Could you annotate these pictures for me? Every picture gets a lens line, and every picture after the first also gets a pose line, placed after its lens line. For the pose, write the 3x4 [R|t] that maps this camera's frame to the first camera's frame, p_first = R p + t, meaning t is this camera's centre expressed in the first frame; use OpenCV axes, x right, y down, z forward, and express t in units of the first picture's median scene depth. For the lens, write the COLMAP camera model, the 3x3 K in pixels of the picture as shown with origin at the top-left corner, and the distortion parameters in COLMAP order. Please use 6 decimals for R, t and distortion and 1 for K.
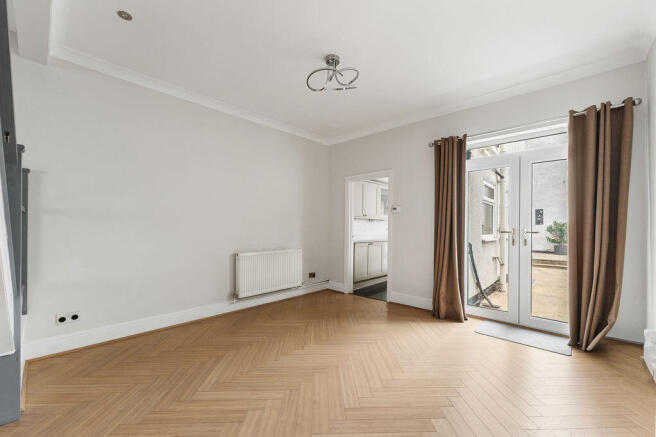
lens RADIAL K [[273.5, 0, 328.7], [0, 273.5, 225.5], [0, 0, 1]] dist [-0.000580, 0.001330]
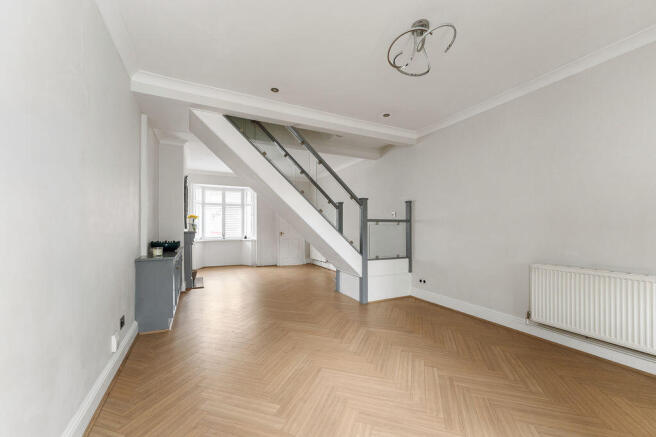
lens RADIAL K [[273.5, 0, 331.2], [0, 273.5, 223.0], [0, 0, 1]] dist [-0.000580, 0.001330]
pose [[-0.368925, -0.019669, -0.929251, 0.895271], [0.002670, 0.999750, -0.022221, 0.001384], [0.929455, -0.010679, -0.368780, 1.079714]]
